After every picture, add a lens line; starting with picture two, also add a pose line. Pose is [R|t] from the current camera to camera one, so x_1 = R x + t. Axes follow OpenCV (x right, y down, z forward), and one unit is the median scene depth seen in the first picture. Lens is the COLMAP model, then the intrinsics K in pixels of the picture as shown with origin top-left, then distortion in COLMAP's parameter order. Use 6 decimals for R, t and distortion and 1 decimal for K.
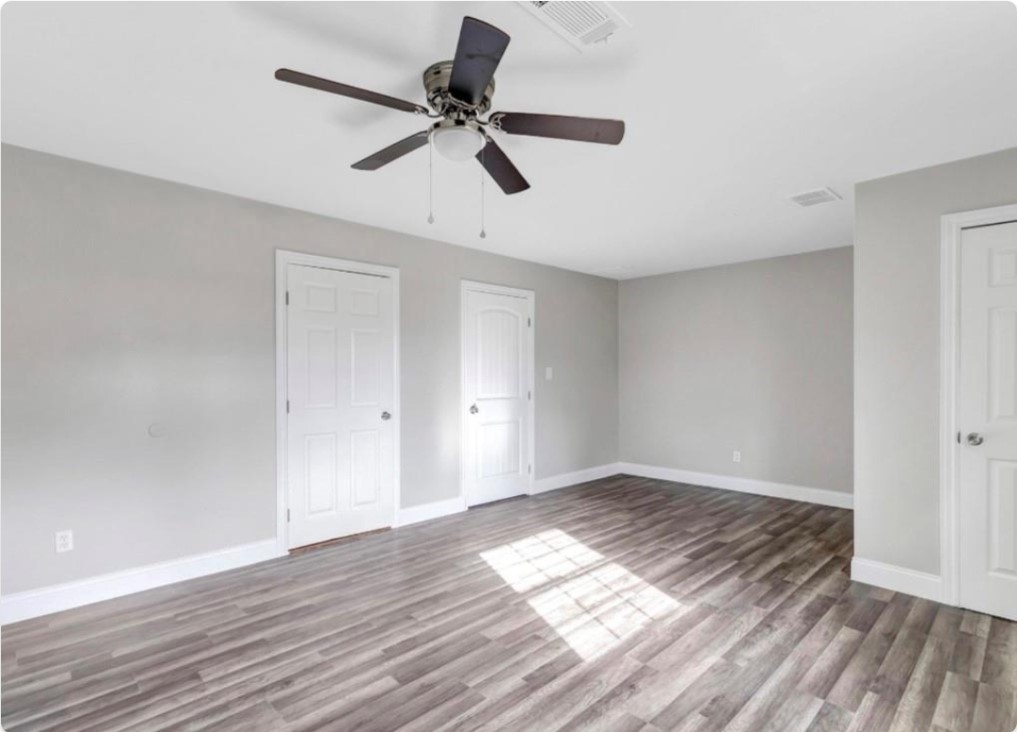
lens RADIAL K [[521.4, 0, 509.5], [0, 521.4, 370.0], [0, 0, 1]] dist [0.021688, -0.000069]
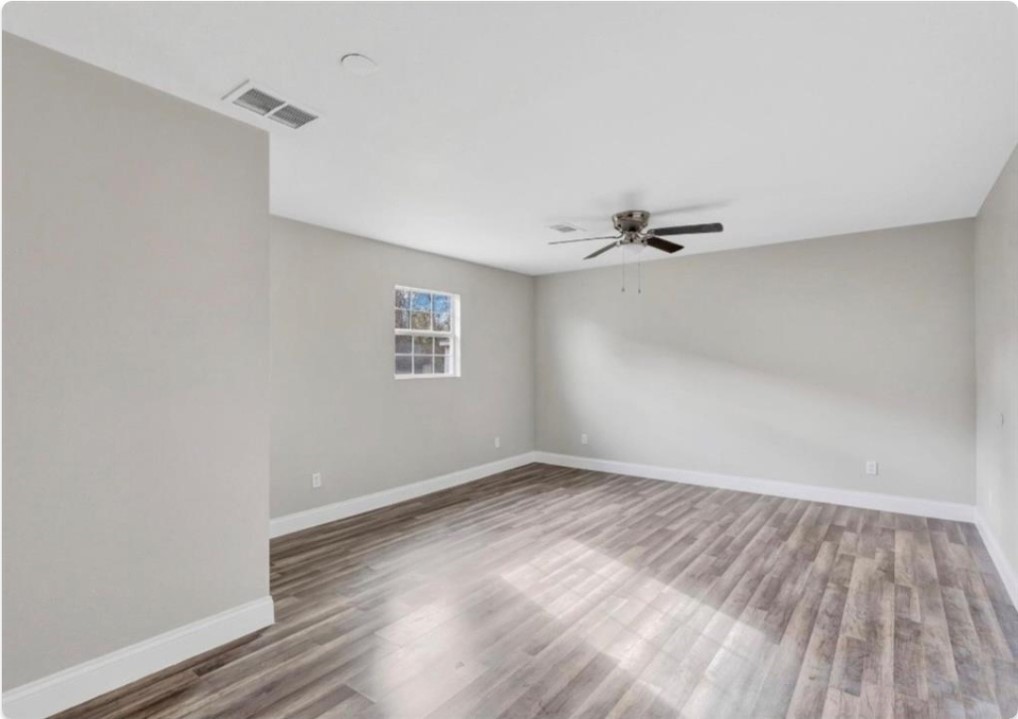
lens RADIAL K [[536.4, 0, 506.3], [0, 536.4, 361.6], [0, 0, 1]] dist [0.004446, 0.000233]
pose [[-0.989887, 0.004964, -0.141772, 0.522262], [0.007435, 0.999829, -0.016908, 0.020649], [0.141664, -0.017791, -0.989755, 2.368811]]
